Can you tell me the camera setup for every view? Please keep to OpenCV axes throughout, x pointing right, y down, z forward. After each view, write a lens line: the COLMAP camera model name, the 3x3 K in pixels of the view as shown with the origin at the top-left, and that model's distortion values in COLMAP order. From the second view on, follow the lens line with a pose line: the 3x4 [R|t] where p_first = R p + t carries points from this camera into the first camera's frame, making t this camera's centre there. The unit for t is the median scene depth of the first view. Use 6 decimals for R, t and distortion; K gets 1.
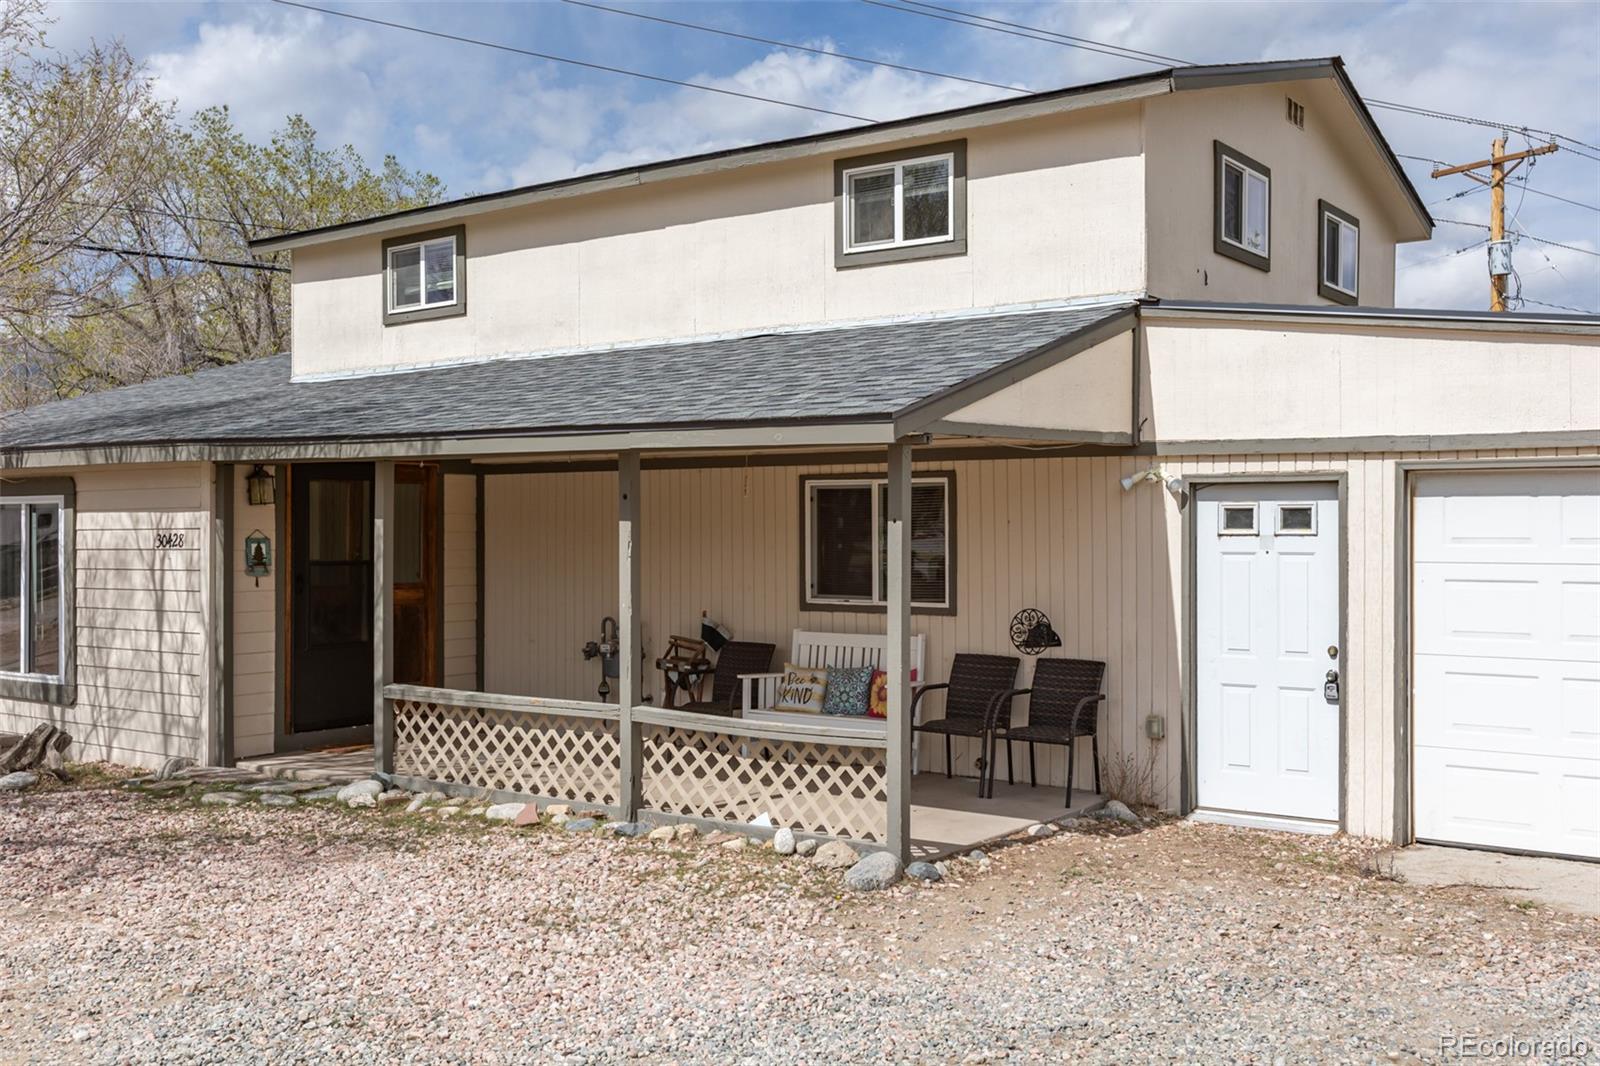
lens RADIAL K [[1615.3, 0, 800.0], [0, 1615.3, 533.0], [0, 0, 1]] dist [0.015751, -0.004940]
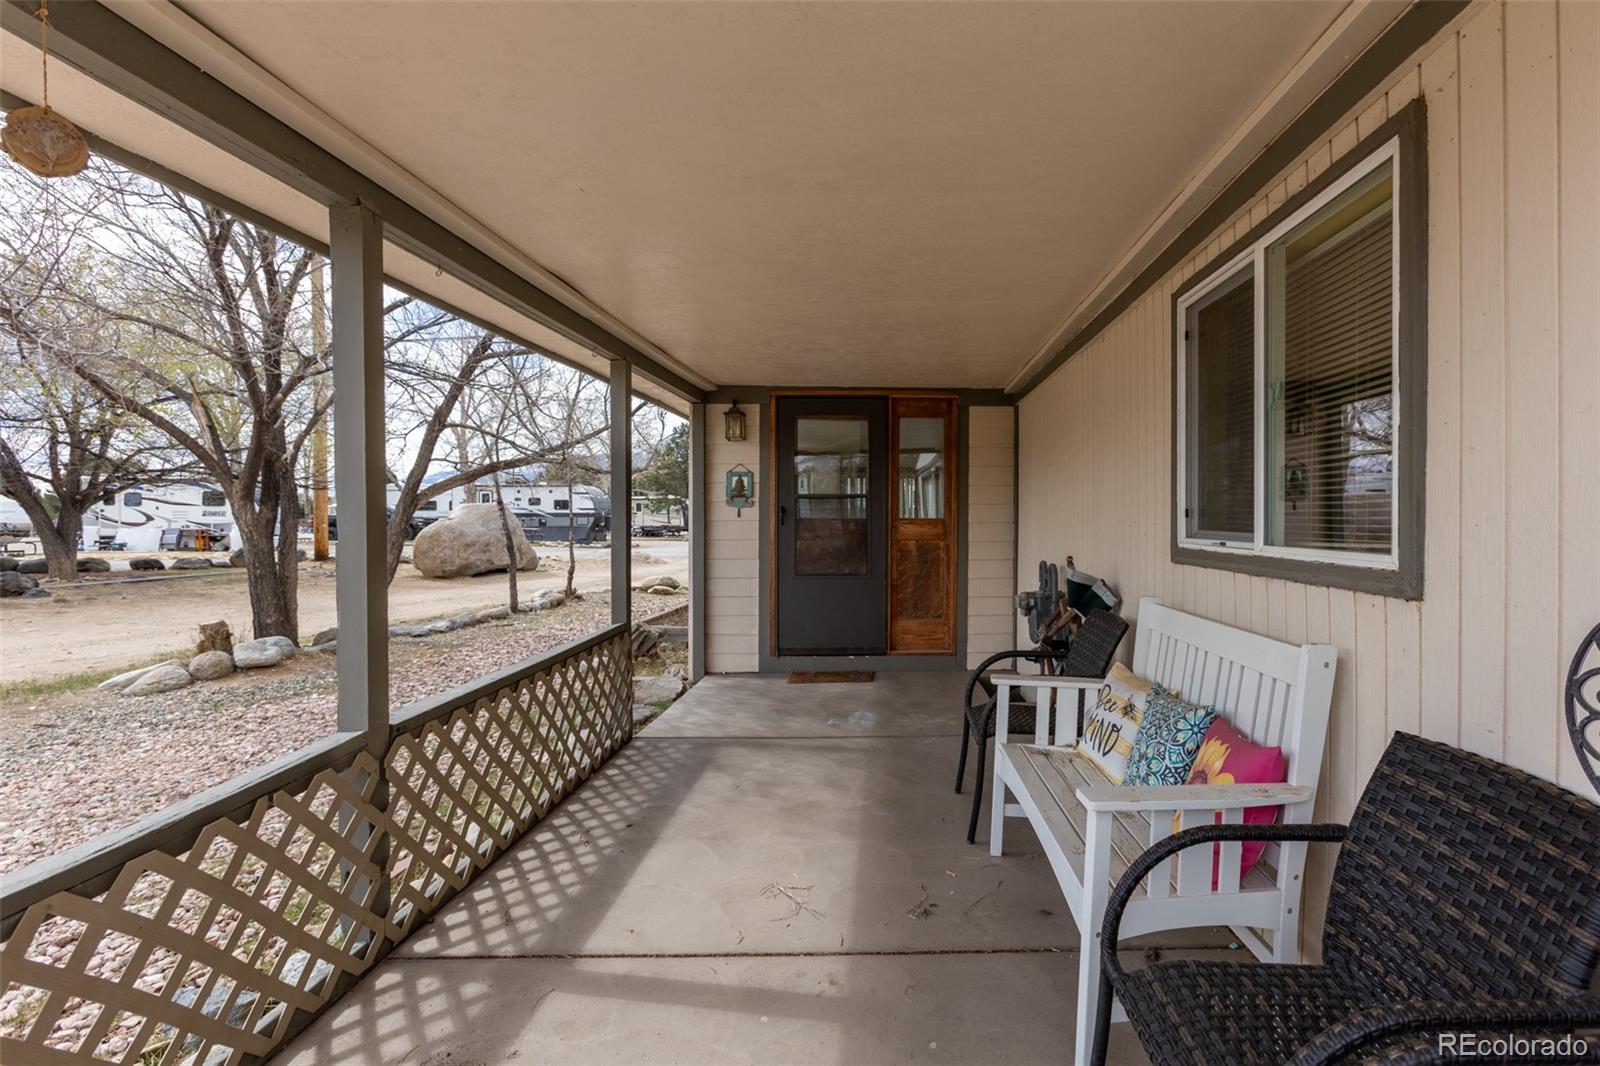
lens RADIAL K [[826.0, 0, 800.0], [0, 826.0, 533.0], [0, 0, 1]] dist [-0.001401, -0.000135]
pose [[0.626539, 0.020369, -0.779124, 0.119295], [0.000026, 0.999658, 0.026156, 0.029515], [0.779390, -0.016408, 0.626324, 0.686811]]
